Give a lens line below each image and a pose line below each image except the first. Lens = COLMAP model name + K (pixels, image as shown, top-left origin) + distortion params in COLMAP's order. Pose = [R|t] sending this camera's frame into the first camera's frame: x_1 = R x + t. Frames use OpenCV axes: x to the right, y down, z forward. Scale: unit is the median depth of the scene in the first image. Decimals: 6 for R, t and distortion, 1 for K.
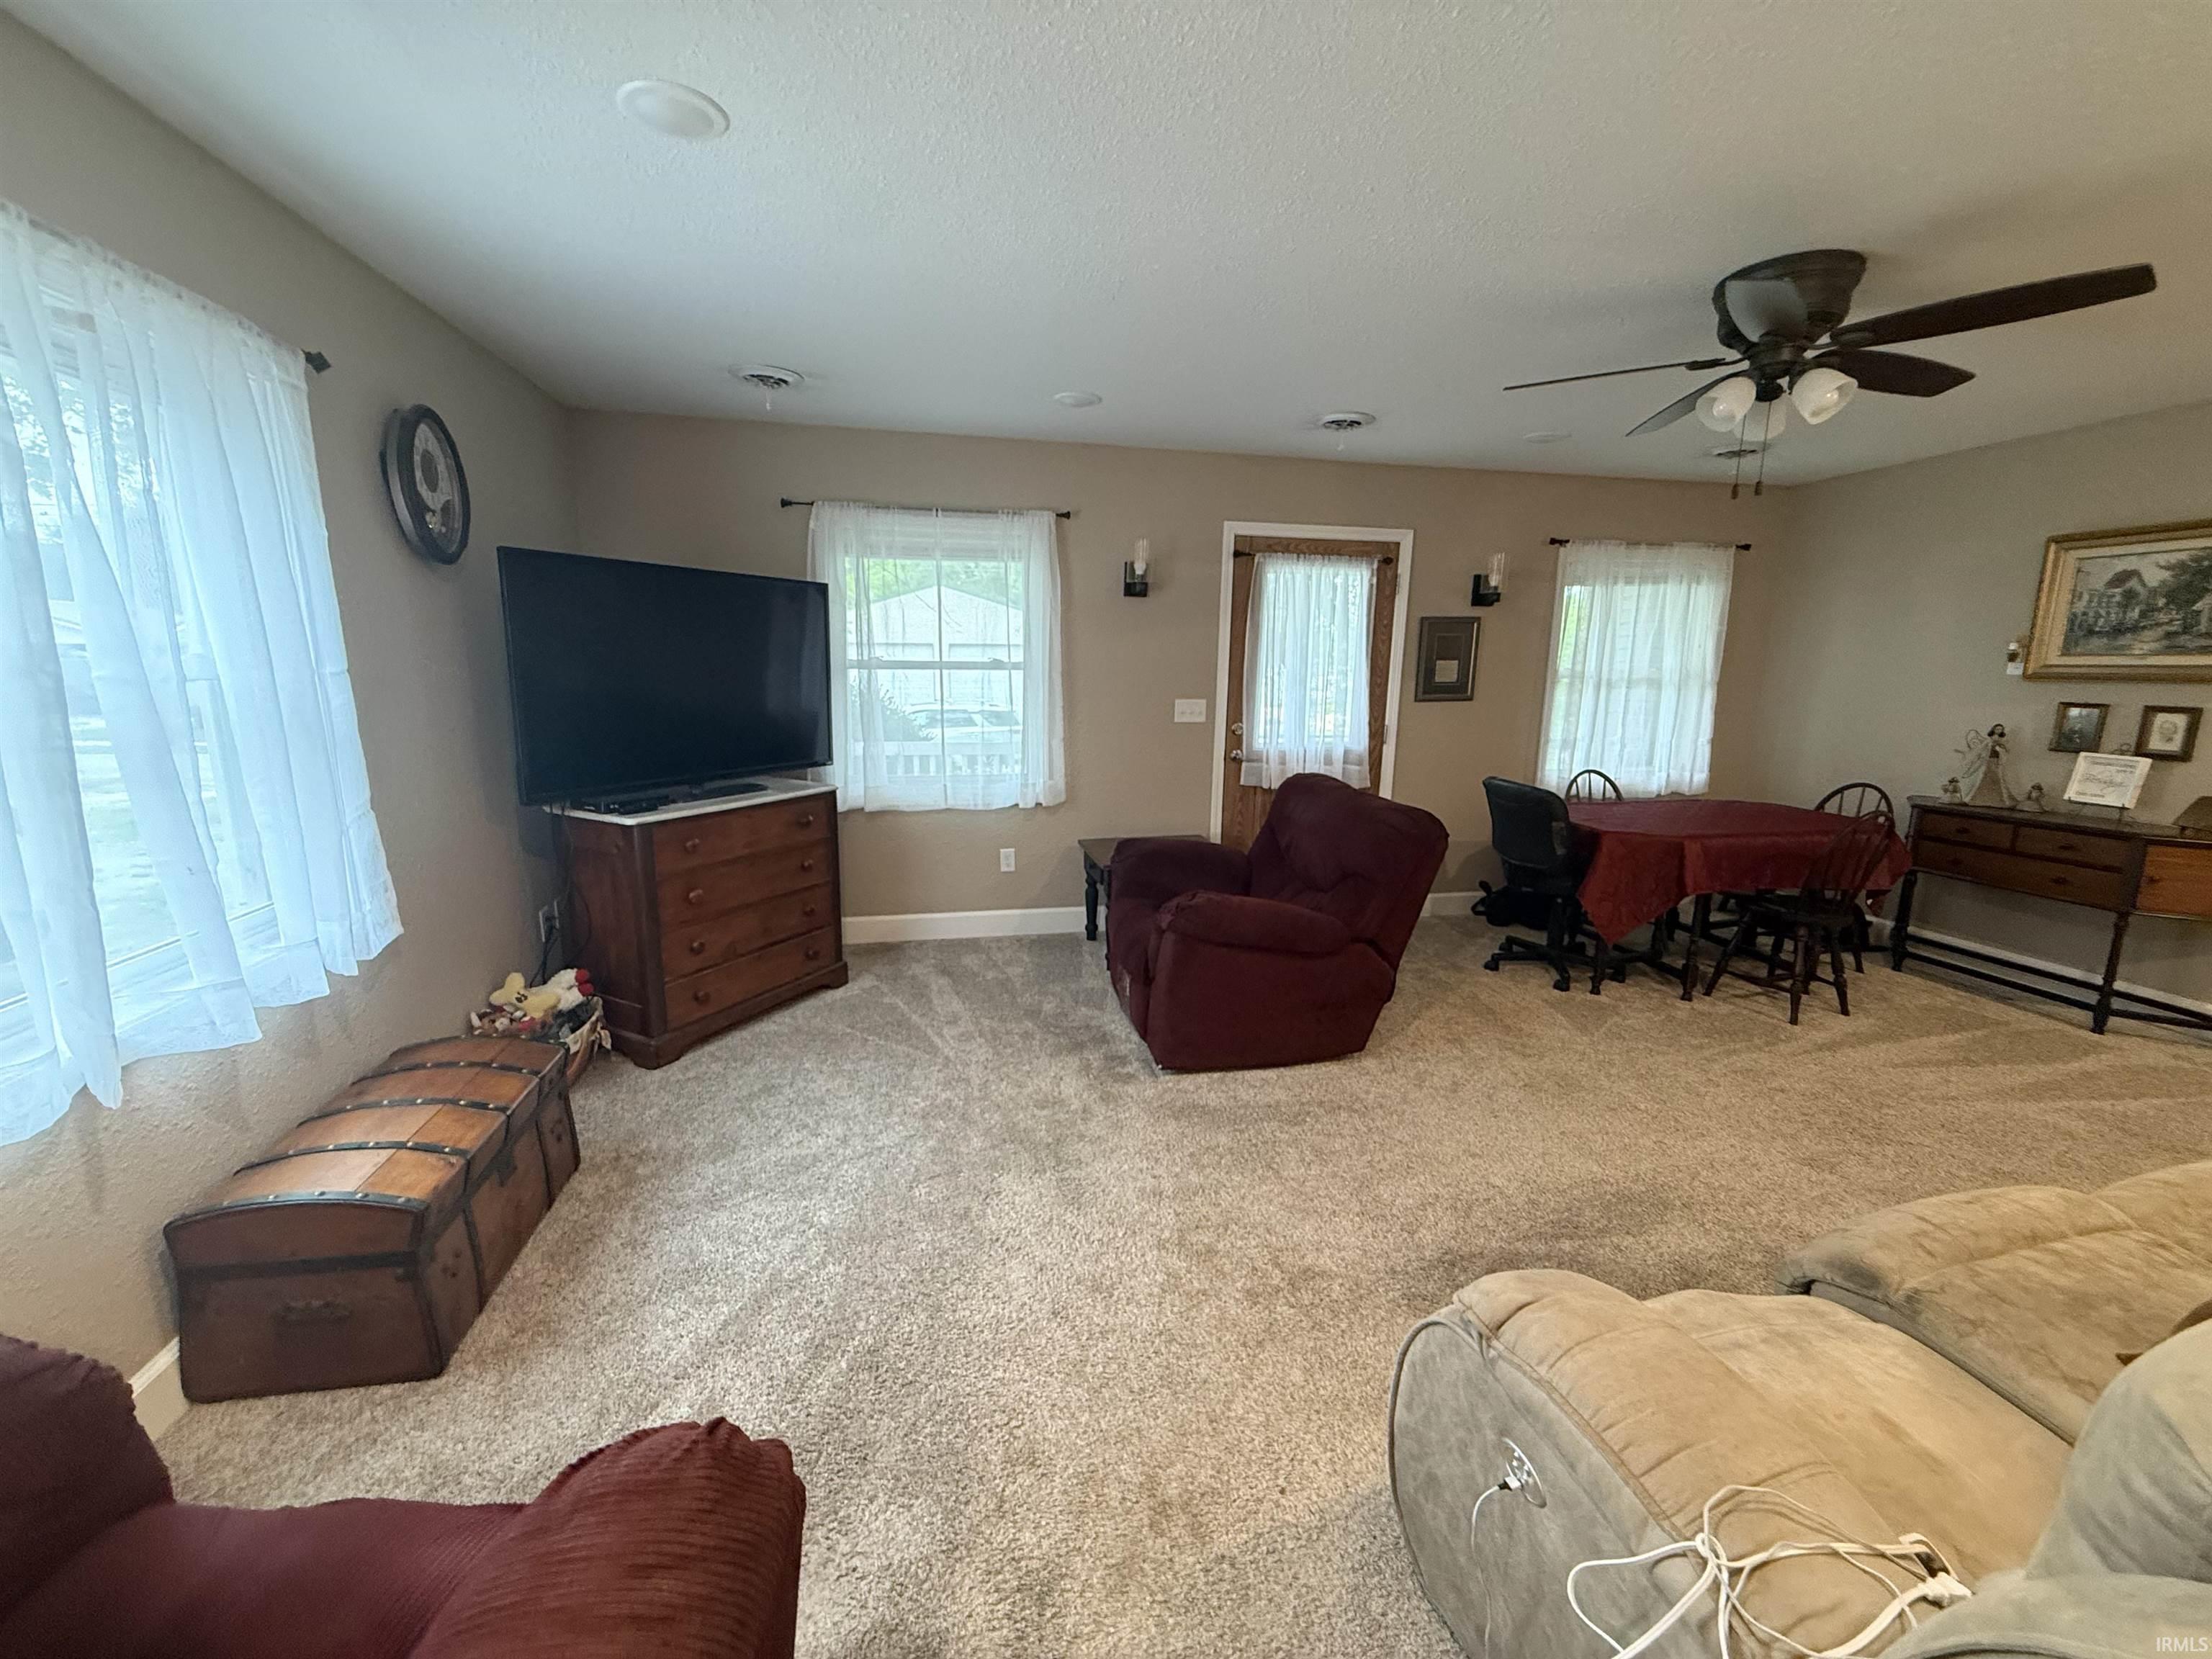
lens RADIAL K [[879.2, 0, 1101.6], [0, 879.2, 833.1], [0, 0, 1]] dist [-0.002458, 0.000610]
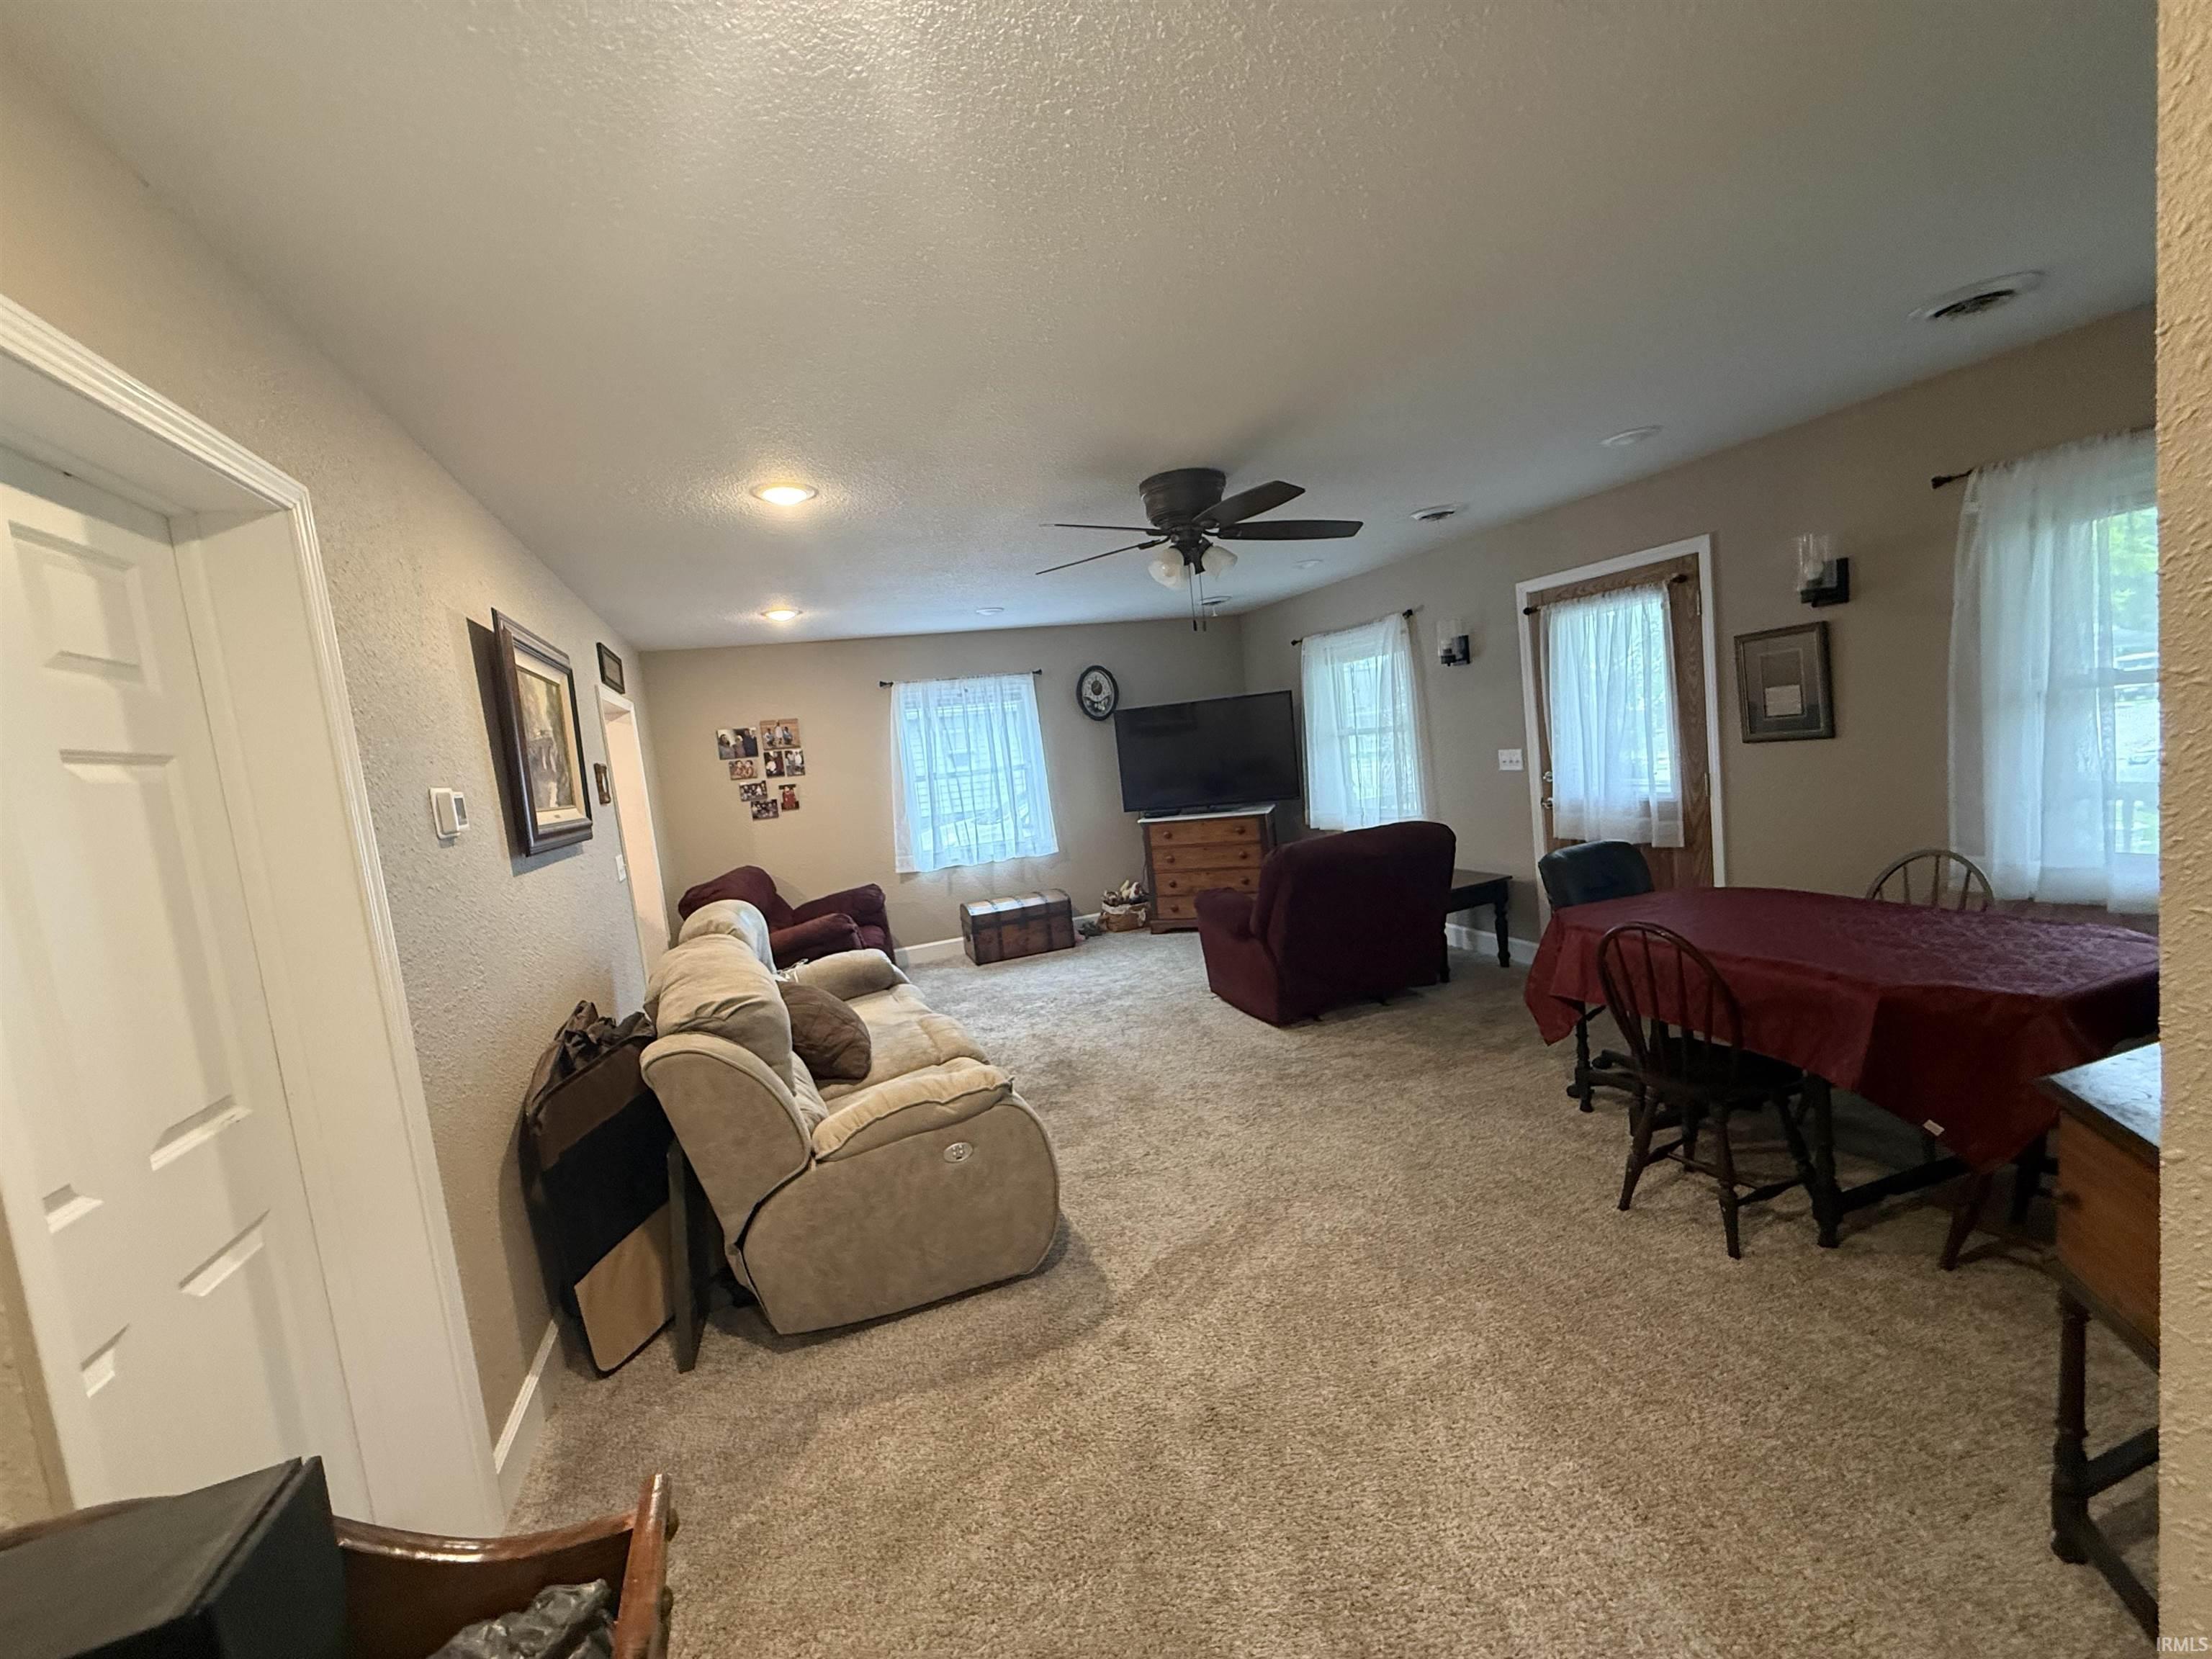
lens RADIAL K [[879.2, 0, 1102.8], [0, 879.2, 833.4], [0, 0, 1]] dist [-0.002458, 0.000610]
pose [[0.151349, 0.073236, -0.985764, 1.438509], [-0.087919, 0.994297, 0.060372, -0.093040], [0.984563, 0.077530, 0.156925, 0.454674]]
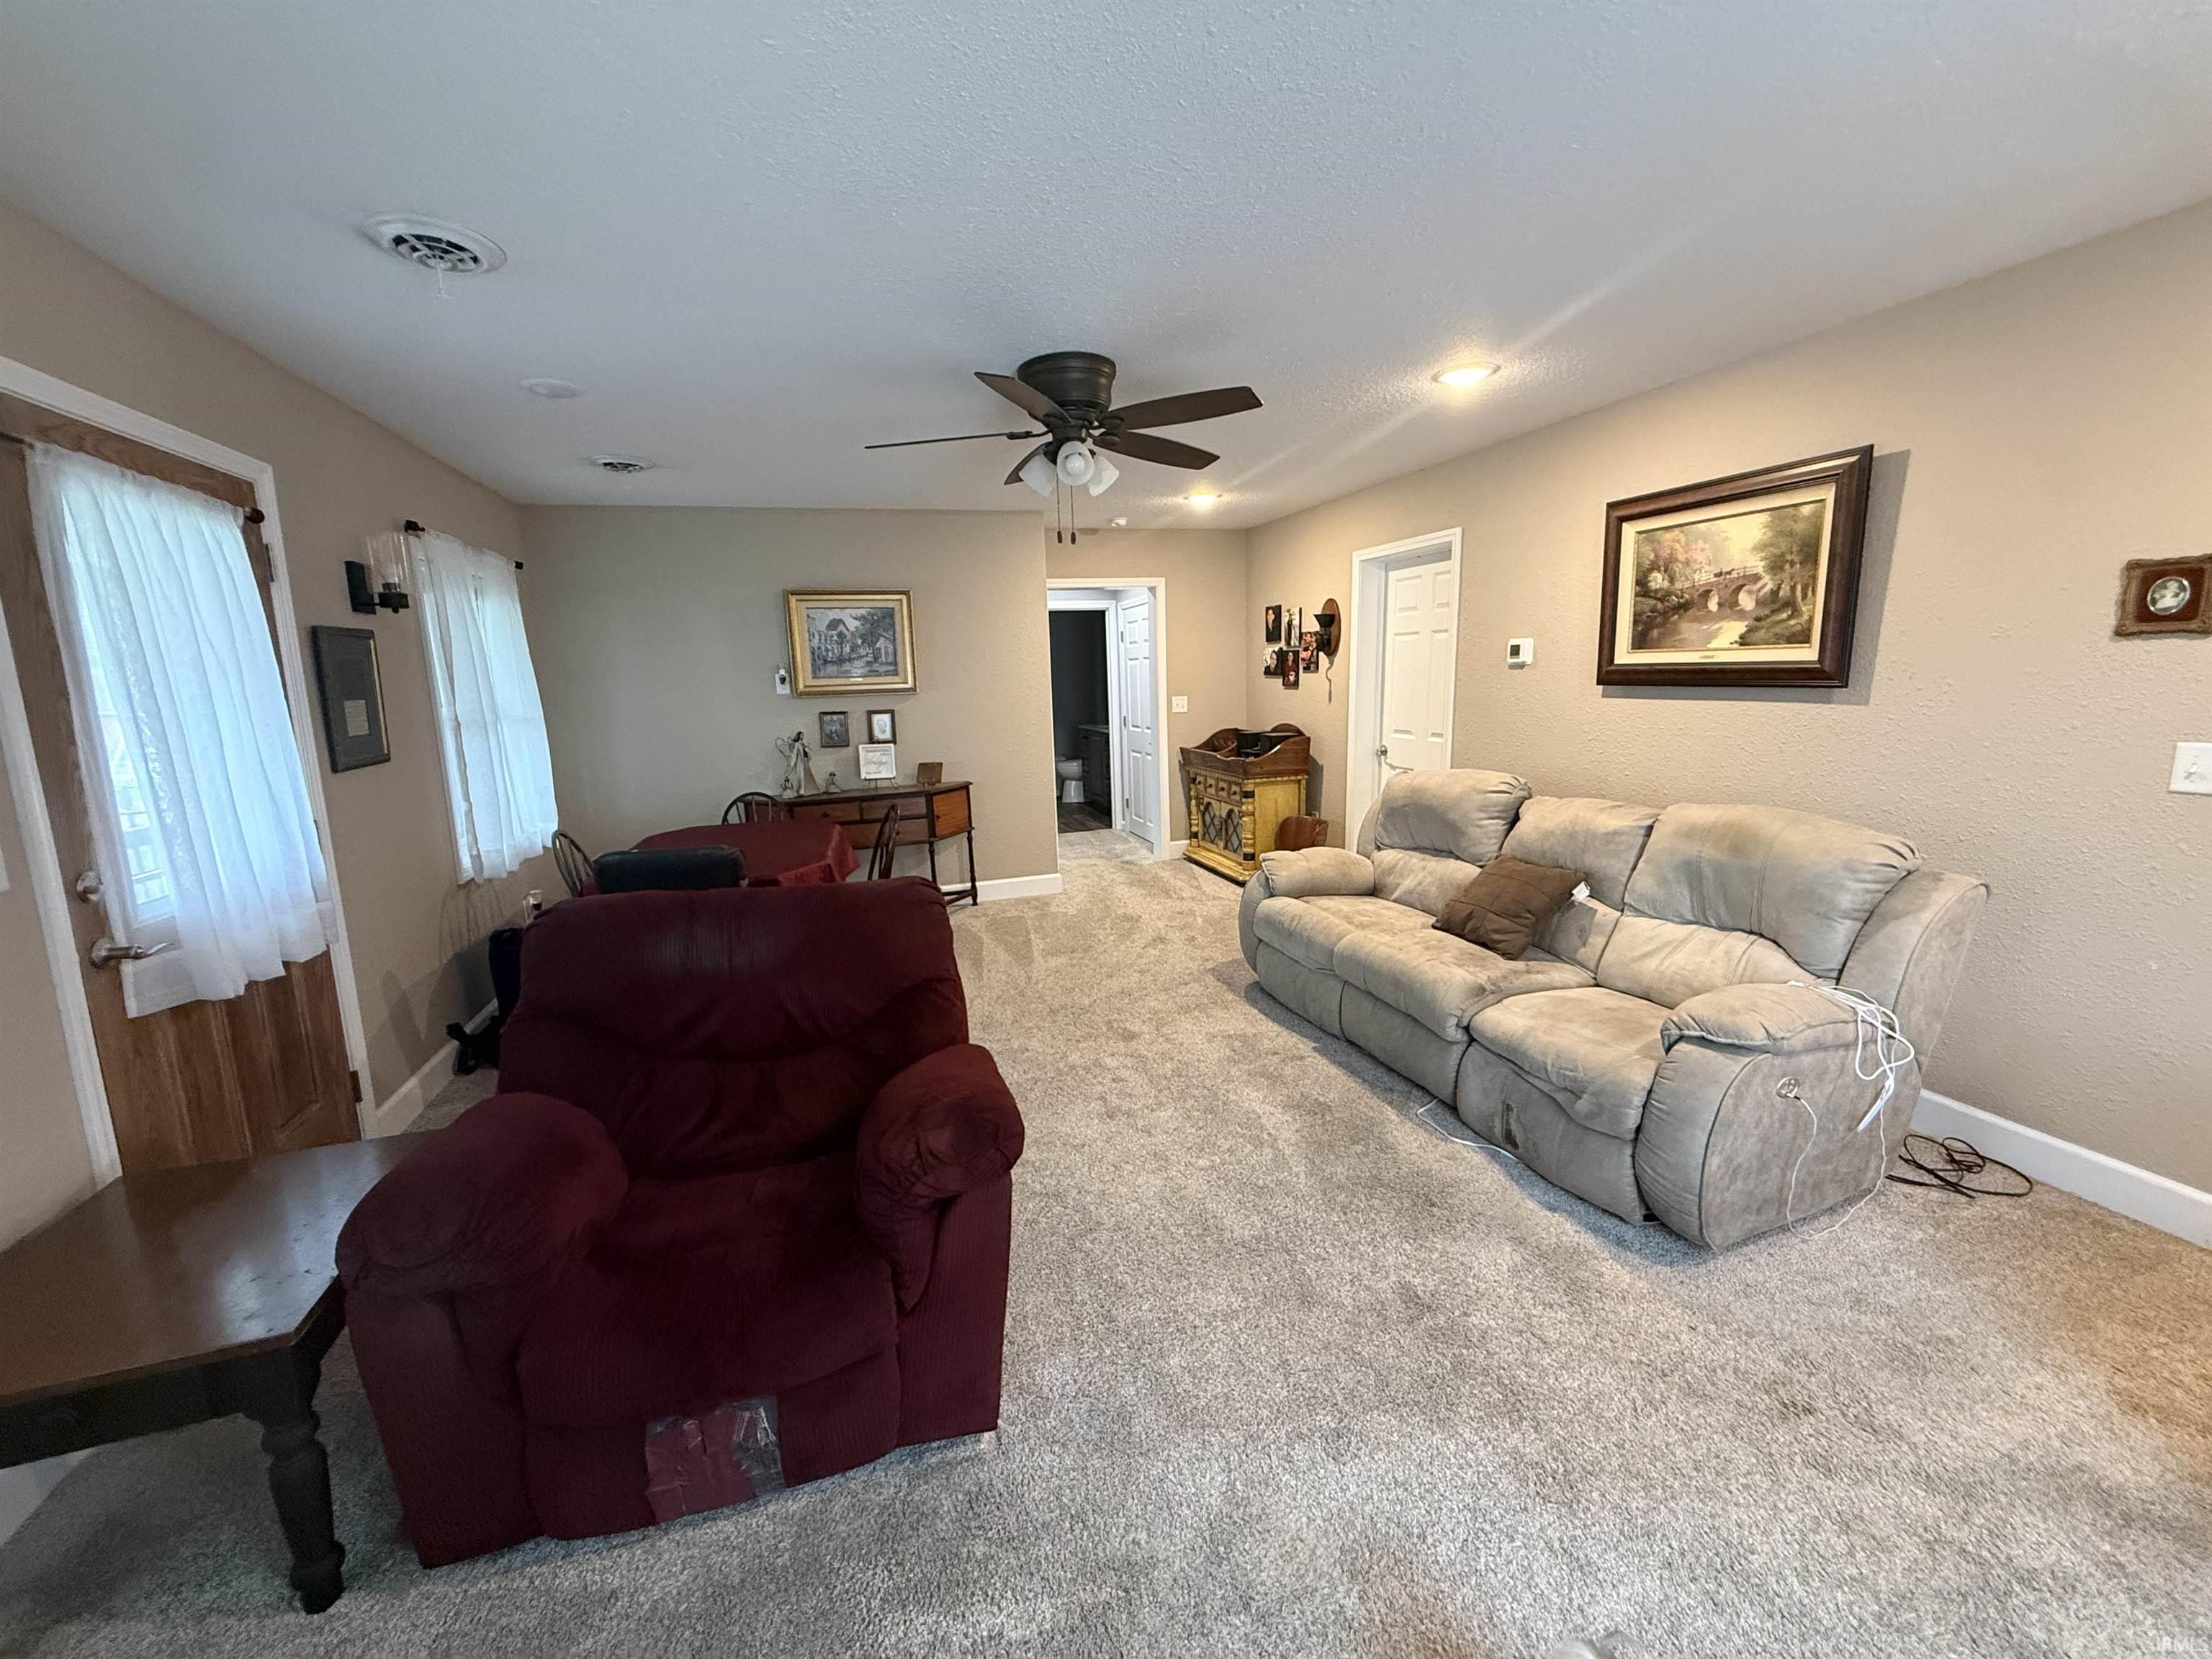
lens RADIAL K [[879.2, 0, 1105.0], [0, 879.2, 830.3], [0, 0, 1]] dist [-0.002458, 0.000610]
pose [[-0.101925, -0.177342, 0.978857, -0.360624], [0.220266, 0.955535, 0.196052, -0.159784], [-0.970100, 0.235592, -0.058330, 0.767542]]
